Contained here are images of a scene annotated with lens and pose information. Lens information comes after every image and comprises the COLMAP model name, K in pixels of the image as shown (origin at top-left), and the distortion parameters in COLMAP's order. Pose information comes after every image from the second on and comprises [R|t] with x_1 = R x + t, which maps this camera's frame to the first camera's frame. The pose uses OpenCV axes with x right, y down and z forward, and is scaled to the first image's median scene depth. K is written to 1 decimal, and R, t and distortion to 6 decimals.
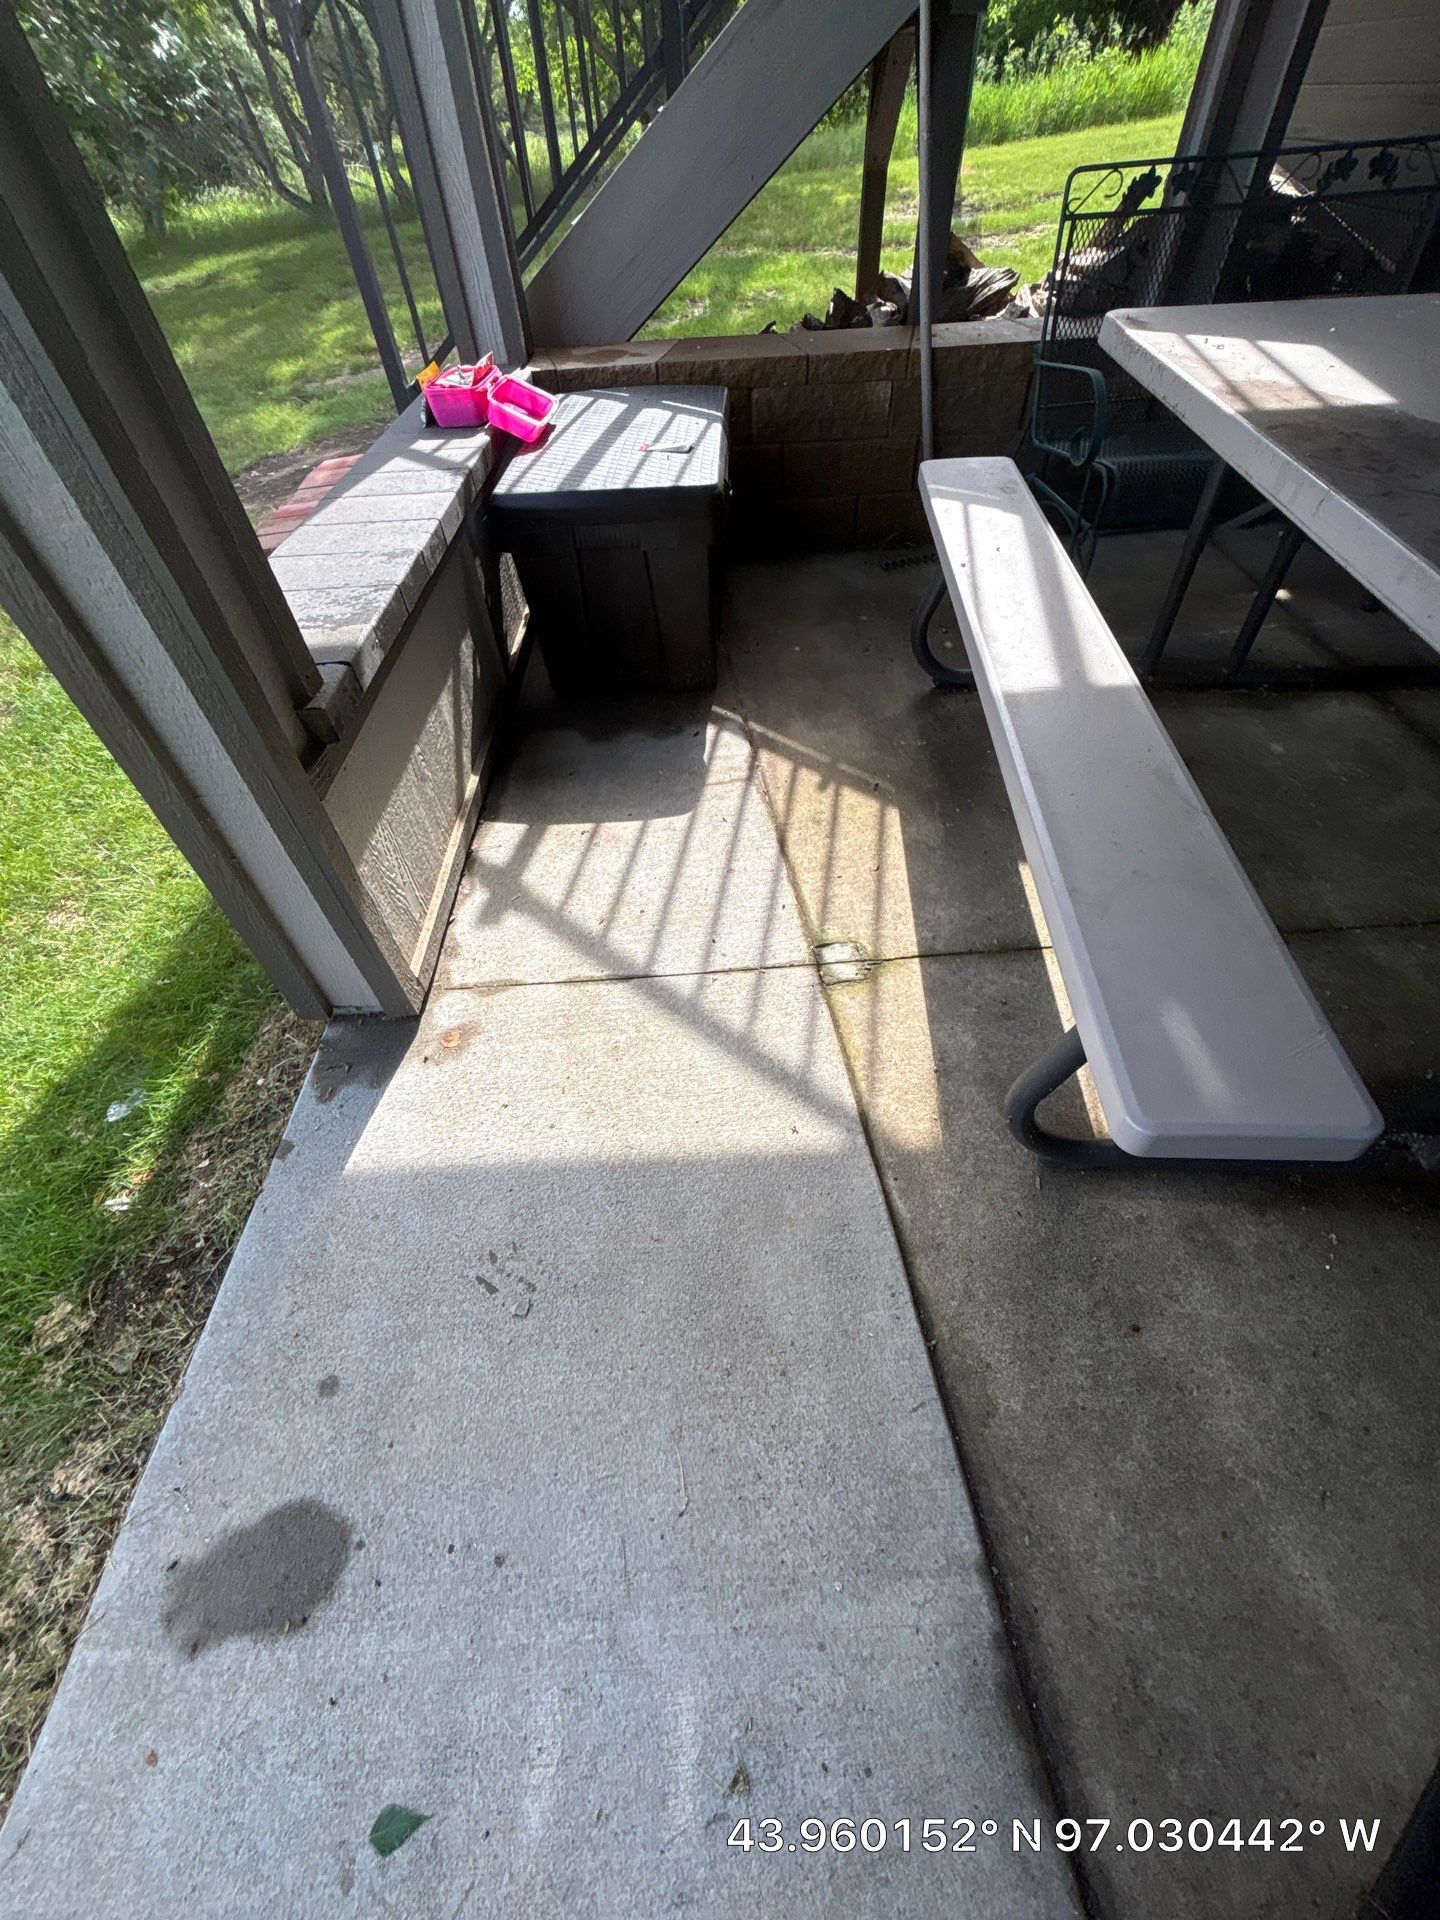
lens RADIAL K [[776.3, 0, 723.3], [0, 776.3, 964.3], [0, 0, 1]] dist [-0.000167, 0.000476]
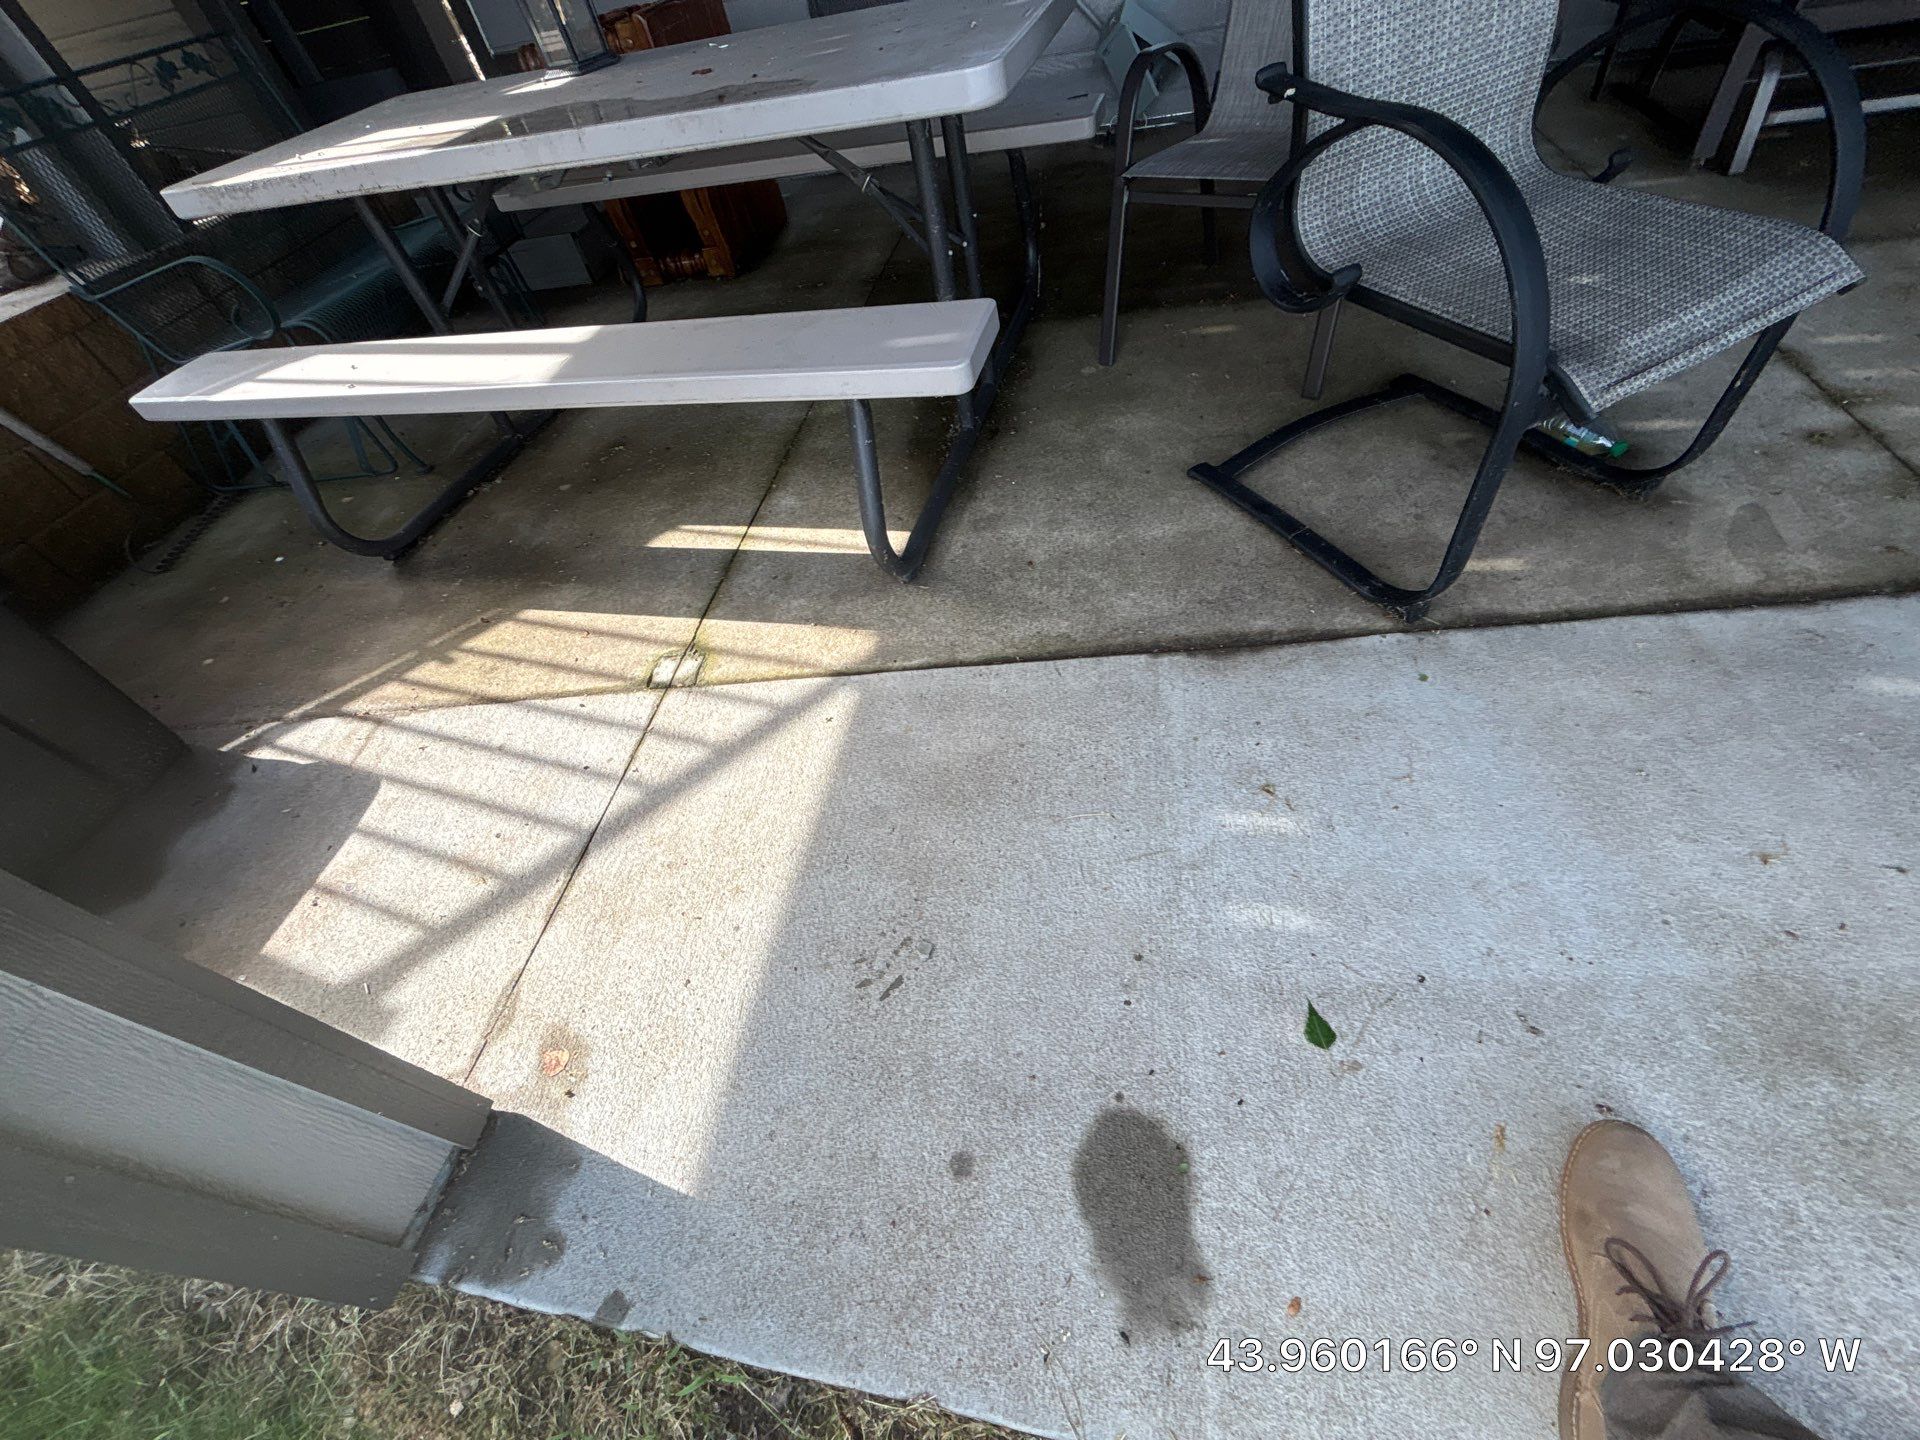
lens RADIAL K [[758.0, 0, 960.0], [0, 758.0, 720.0], [0, 0, 1]] dist [0.021286, -0.015748]
pose [[0.191492, -0.734125, 0.651454, -0.483269], [0.828071, 0.477161, 0.294307, 0.044565], [-0.526906, 0.483092, 0.699279, 0.124474]]
